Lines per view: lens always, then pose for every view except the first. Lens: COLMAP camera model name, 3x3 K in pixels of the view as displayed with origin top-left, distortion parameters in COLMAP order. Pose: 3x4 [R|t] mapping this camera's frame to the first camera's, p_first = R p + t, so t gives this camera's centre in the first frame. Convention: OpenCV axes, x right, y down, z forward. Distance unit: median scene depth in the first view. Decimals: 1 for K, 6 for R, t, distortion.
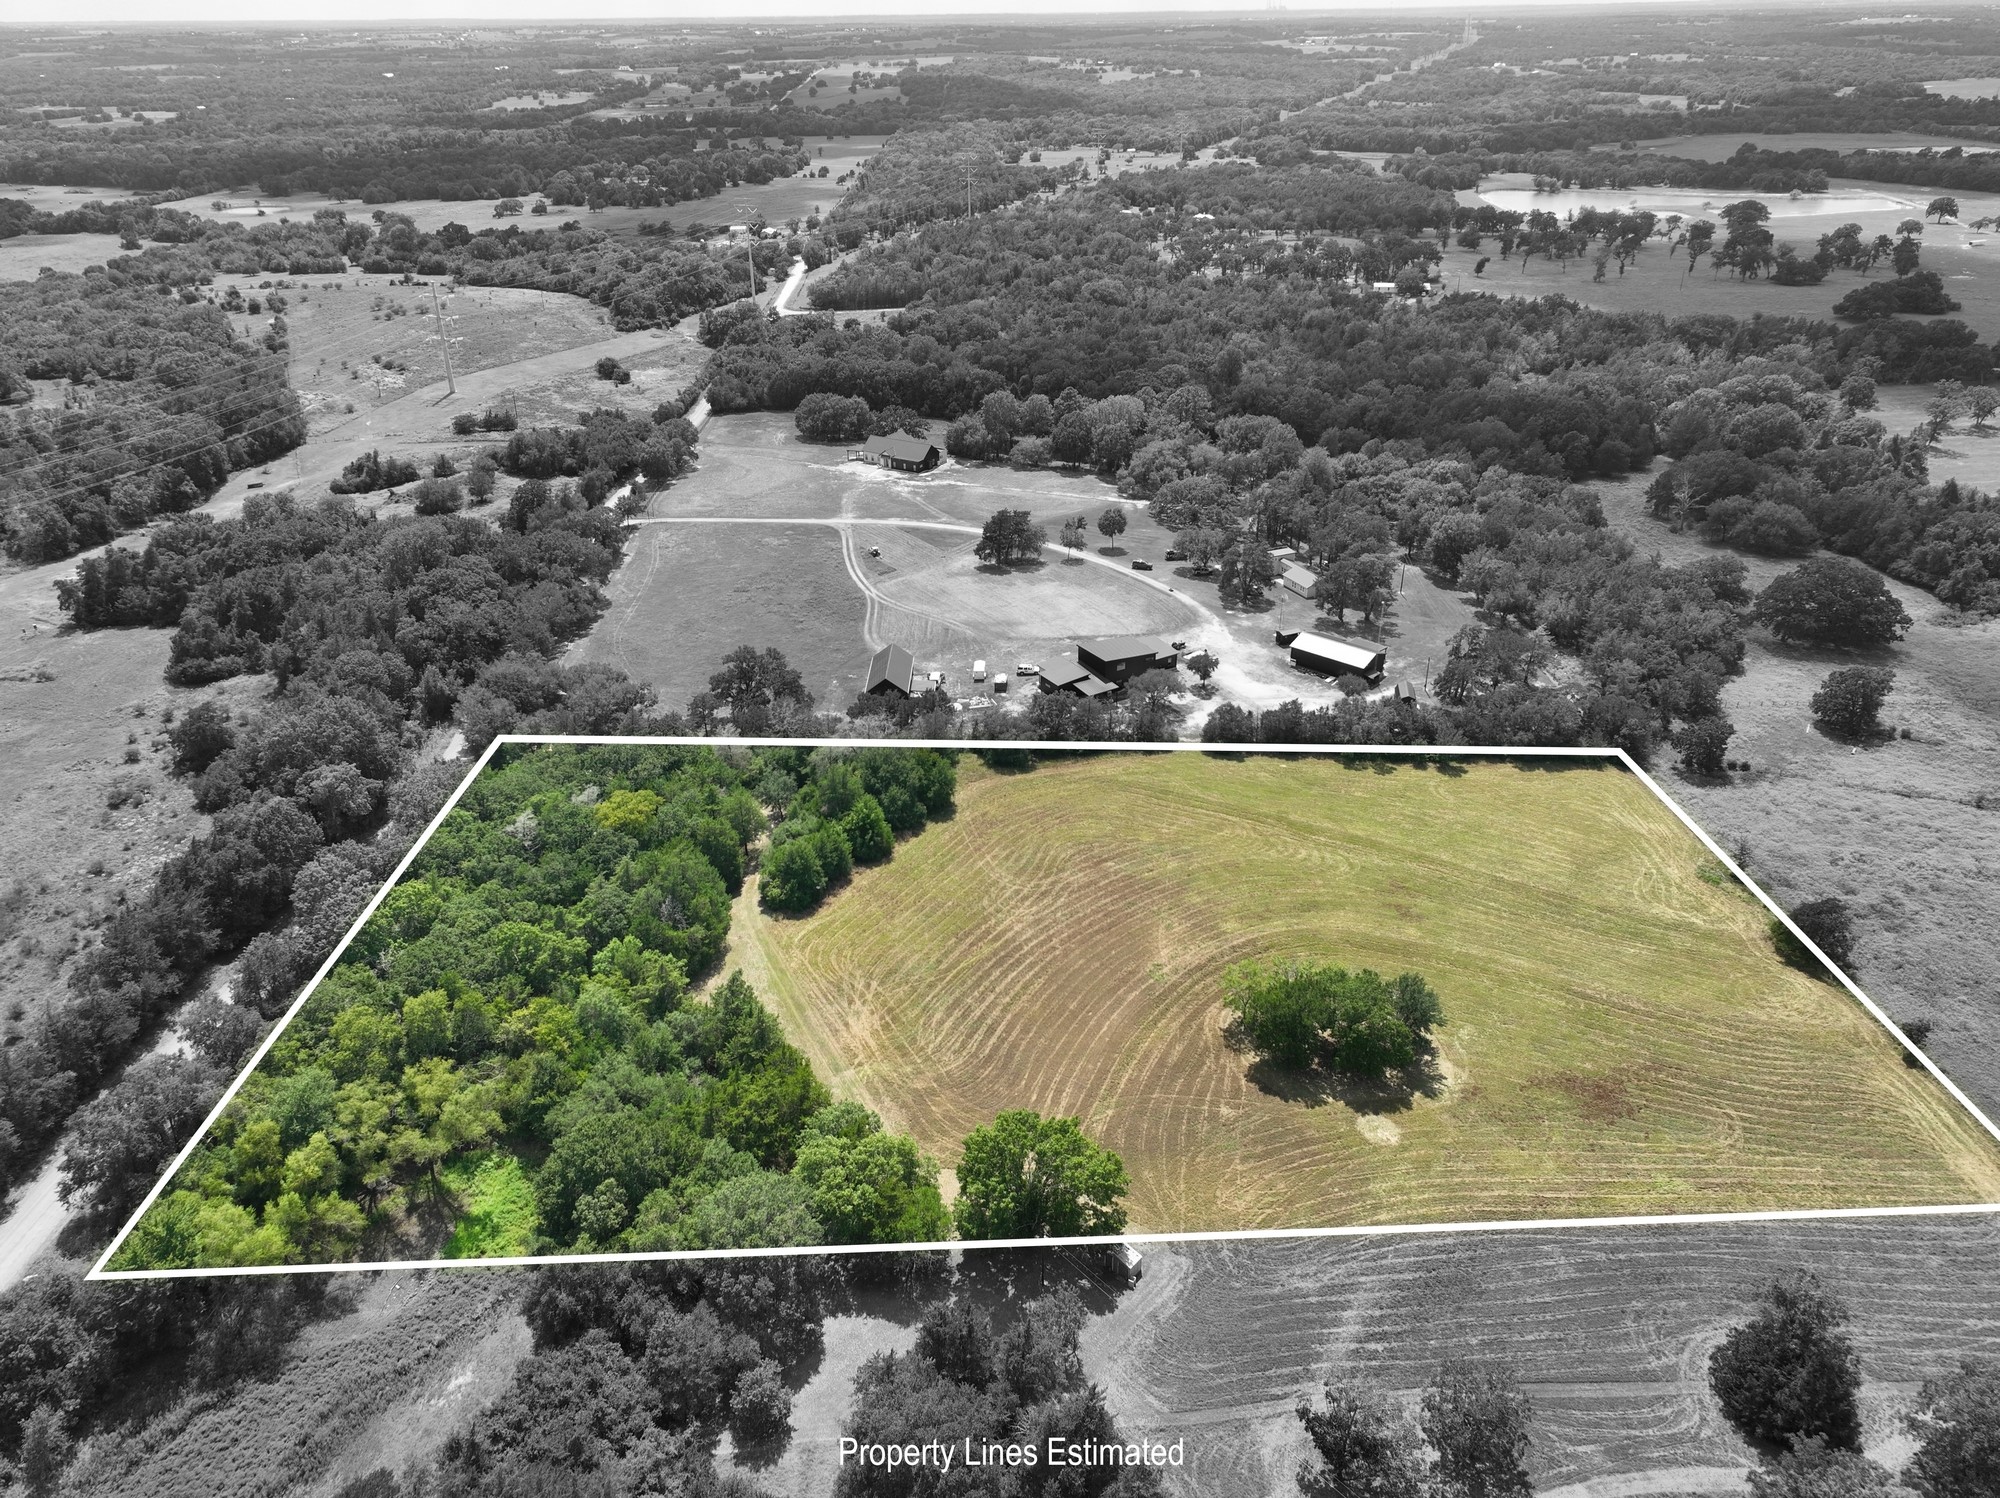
lens RADIAL K [[1395.5, 0, 1000.7], [0, 1395.5, 754.4], [0, 0, 1]] dist [0.001298, 0.015861]
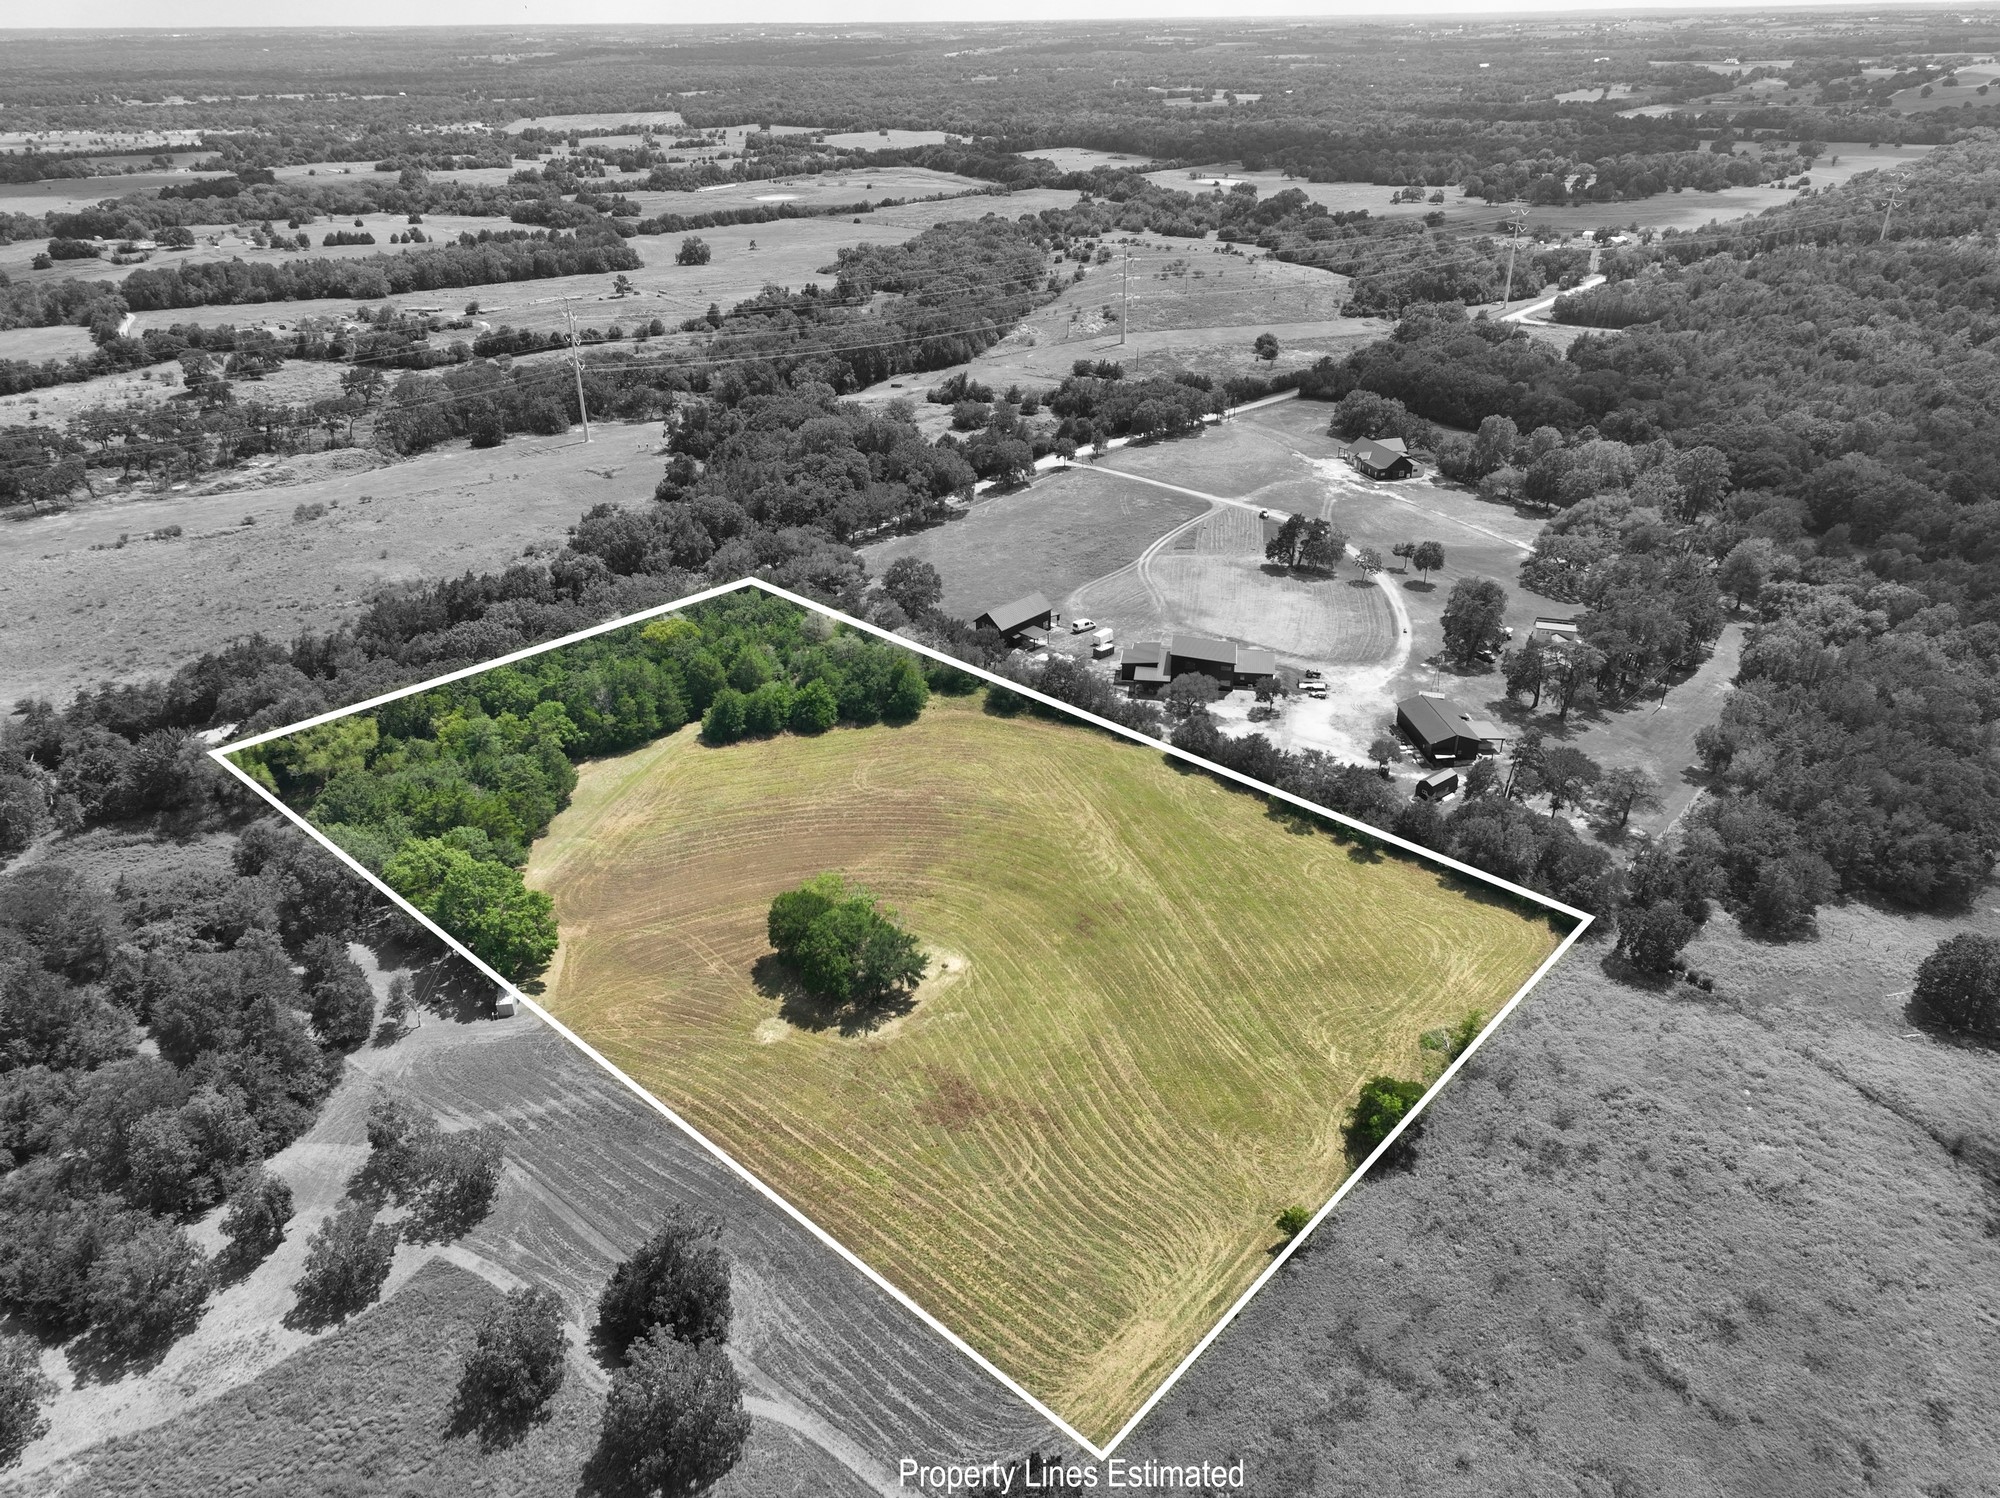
lens RADIAL K [[1395.5, 0, 996.2], [0, 1395.5, 742.4], [0, 0, 1]] dist [0.001298, 0.015861]
pose [[0.755496, 0.308198, -0.578135, 0.629622], [-0.309320, 0.945693, 0.099926, -0.073203], [0.577536, 0.103335, 0.809799, 0.116872]]
